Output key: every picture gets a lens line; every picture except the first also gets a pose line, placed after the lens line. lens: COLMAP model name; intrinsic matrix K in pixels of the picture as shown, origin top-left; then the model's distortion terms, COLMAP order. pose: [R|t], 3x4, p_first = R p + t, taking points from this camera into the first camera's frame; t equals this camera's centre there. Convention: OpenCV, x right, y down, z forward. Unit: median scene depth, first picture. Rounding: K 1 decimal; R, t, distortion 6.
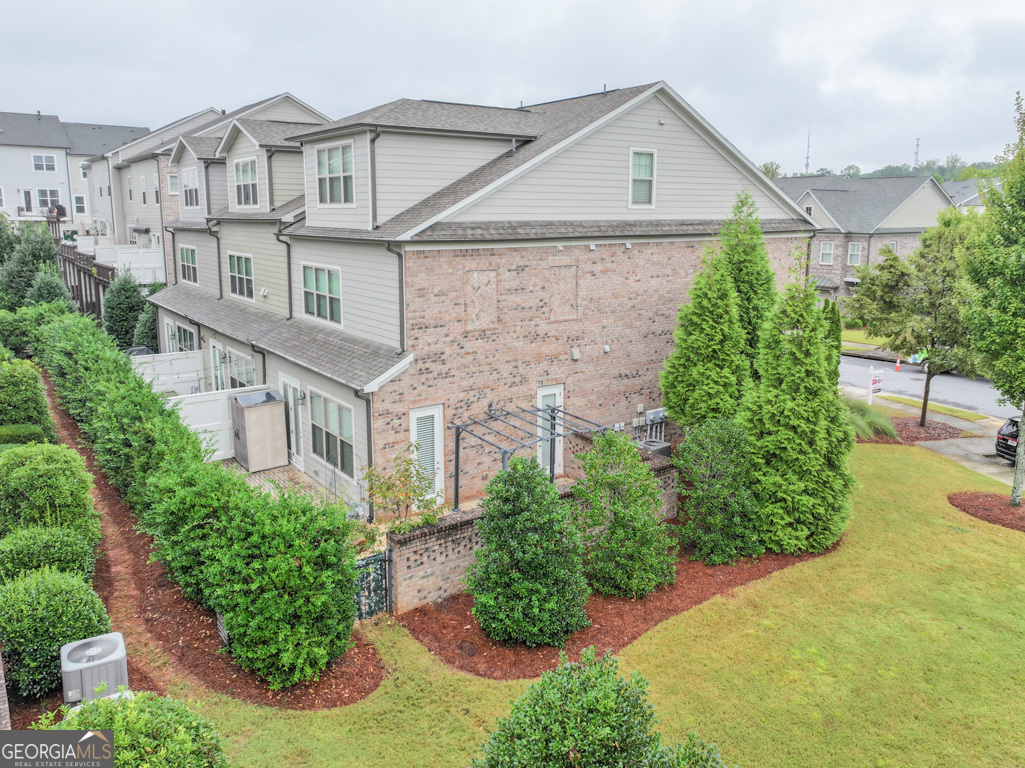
lens RADIAL K [[765.9, 0, 517.7], [0, 765.9, 331.8], [0, 0, 1]] dist [0.005927, -0.000511]
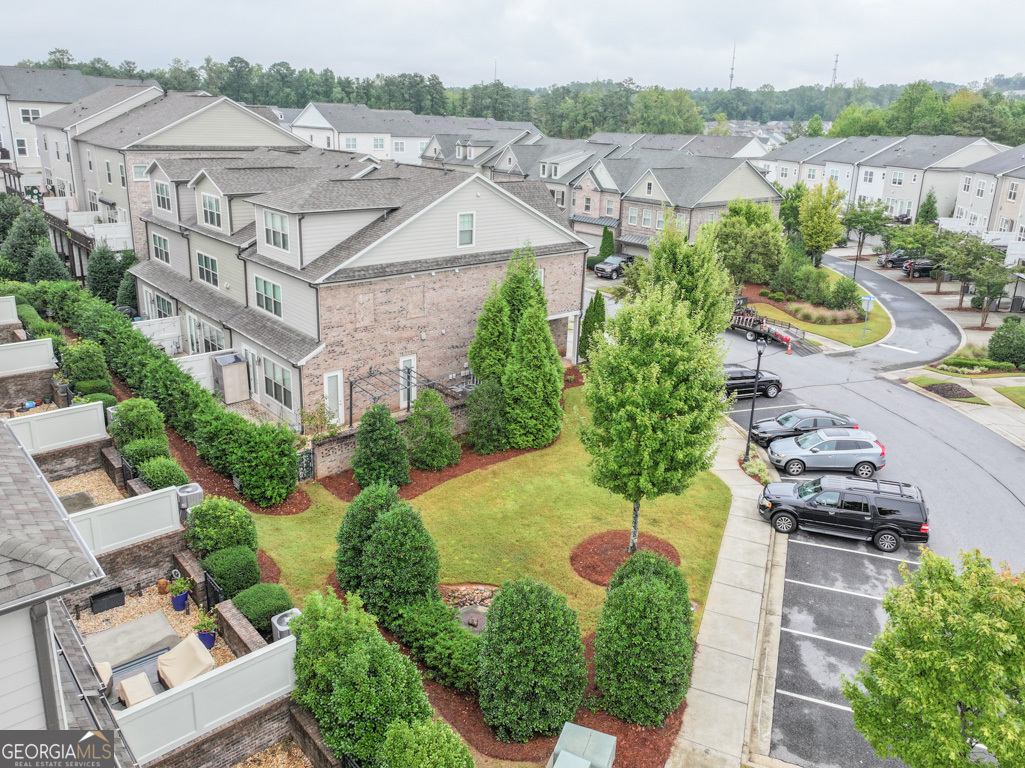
lens RADIAL K [[765.9, 0, 517.7], [0, 765.9, 331.8], [0, 0, 1]] dist [0.005927, -0.000511]
pose [[0.995225, 0.007168, 0.097340, 0.133549], [-0.019163, 0.992240, 0.122853, -0.218074], [-0.095704, -0.124132, 0.987640, -0.787905]]
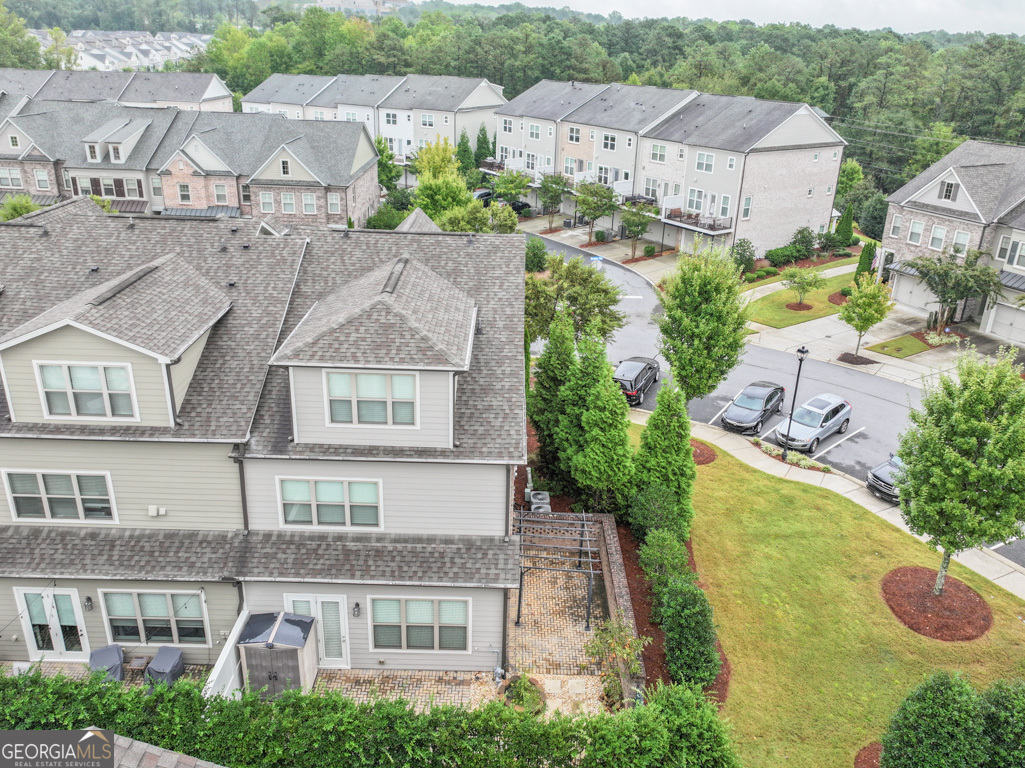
lens RADIAL K [[765.9, 0, 517.7], [0, 765.9, 331.8], [0, 0, 1]] dist [0.005927, -0.000511]
pose [[0.589947, -0.266623, 0.762152, -0.948908], [0.090209, 0.959763, 0.265926, -0.589452], [-0.802387, -0.088129, 0.590261, 0.286927]]
